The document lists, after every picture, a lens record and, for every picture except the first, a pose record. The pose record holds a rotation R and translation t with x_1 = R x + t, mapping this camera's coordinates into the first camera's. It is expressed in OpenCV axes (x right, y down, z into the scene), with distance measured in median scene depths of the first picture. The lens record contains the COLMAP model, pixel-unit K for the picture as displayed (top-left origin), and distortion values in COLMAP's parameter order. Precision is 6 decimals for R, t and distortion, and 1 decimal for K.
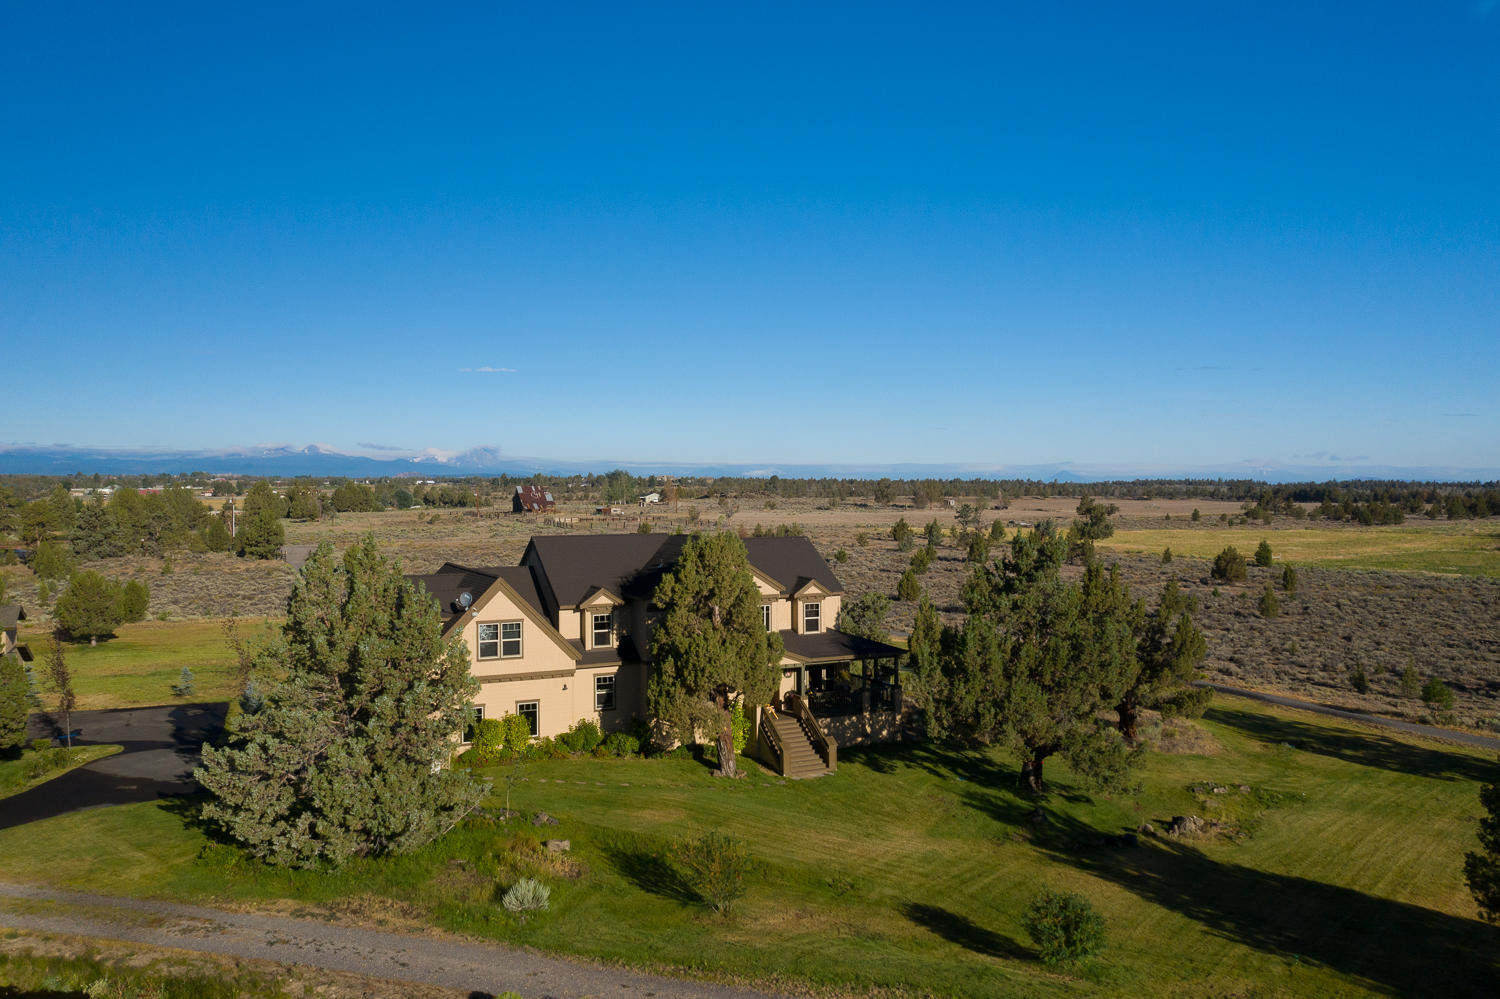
lens RADIAL K [[1217.8, 0, 750.0], [0, 1217.8, 499.5], [0, 0, 1]] dist [0.101401, 0.001055]
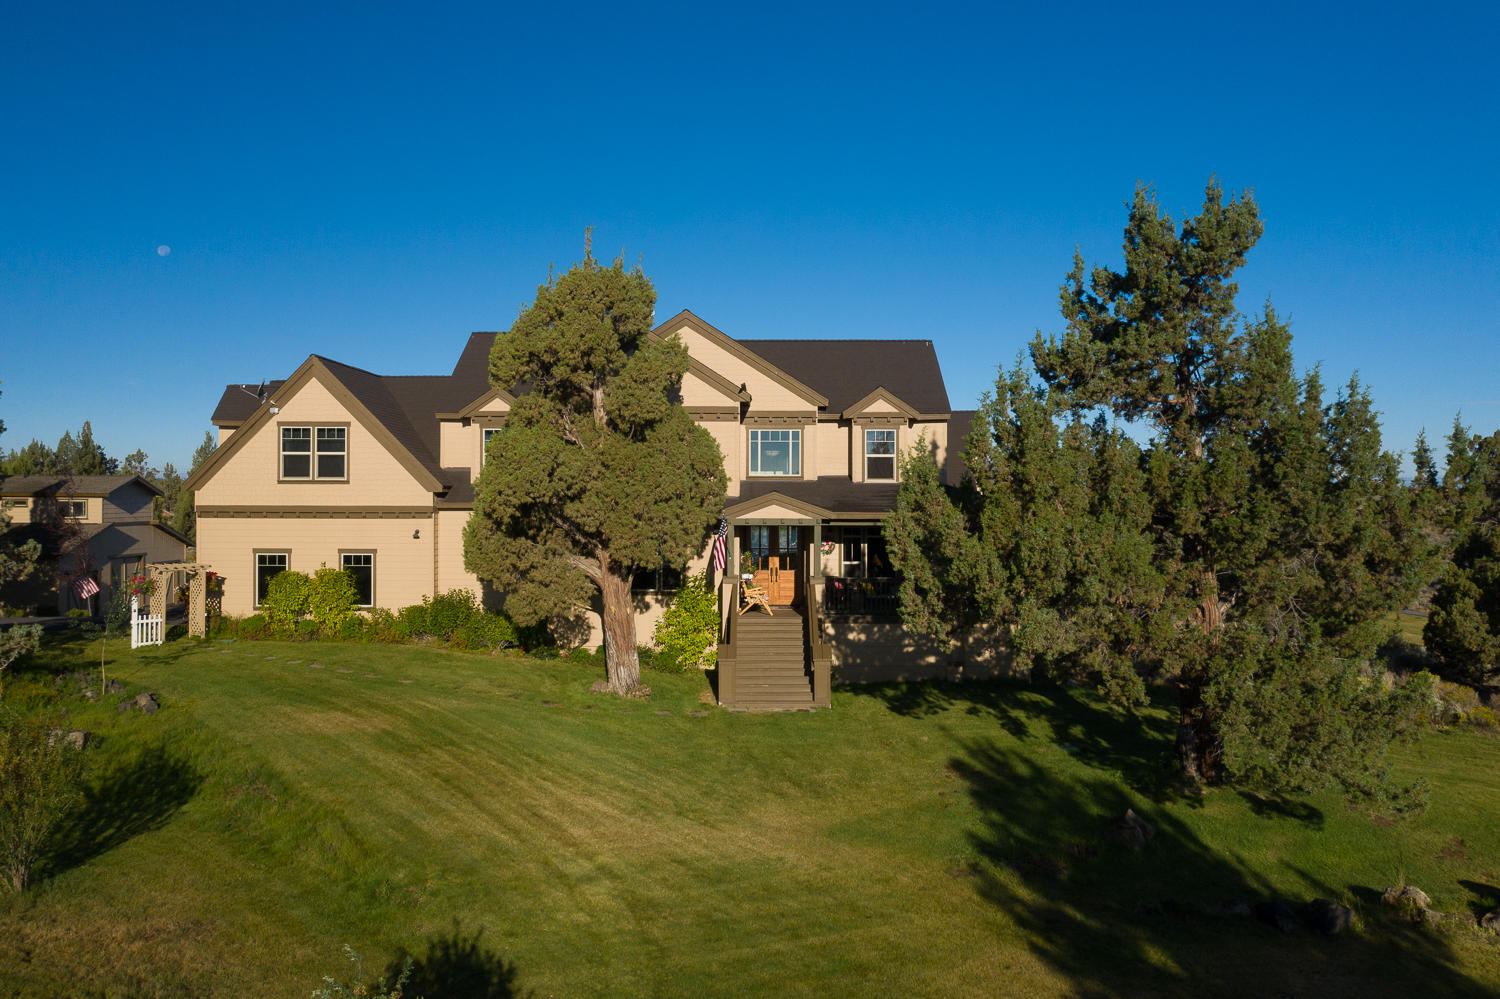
lens RADIAL K [[1217.8, 0, 750.0], [0, 1217.8, 499.5], [0, 0, 1]] dist [0.101401, 0.001055]
pose [[0.877929, 0.007029, -0.478739, 0.307911], [-0.013751, 0.999850, -0.010536, 0.141499], [0.478593, 0.015833, 0.877894, 0.531331]]
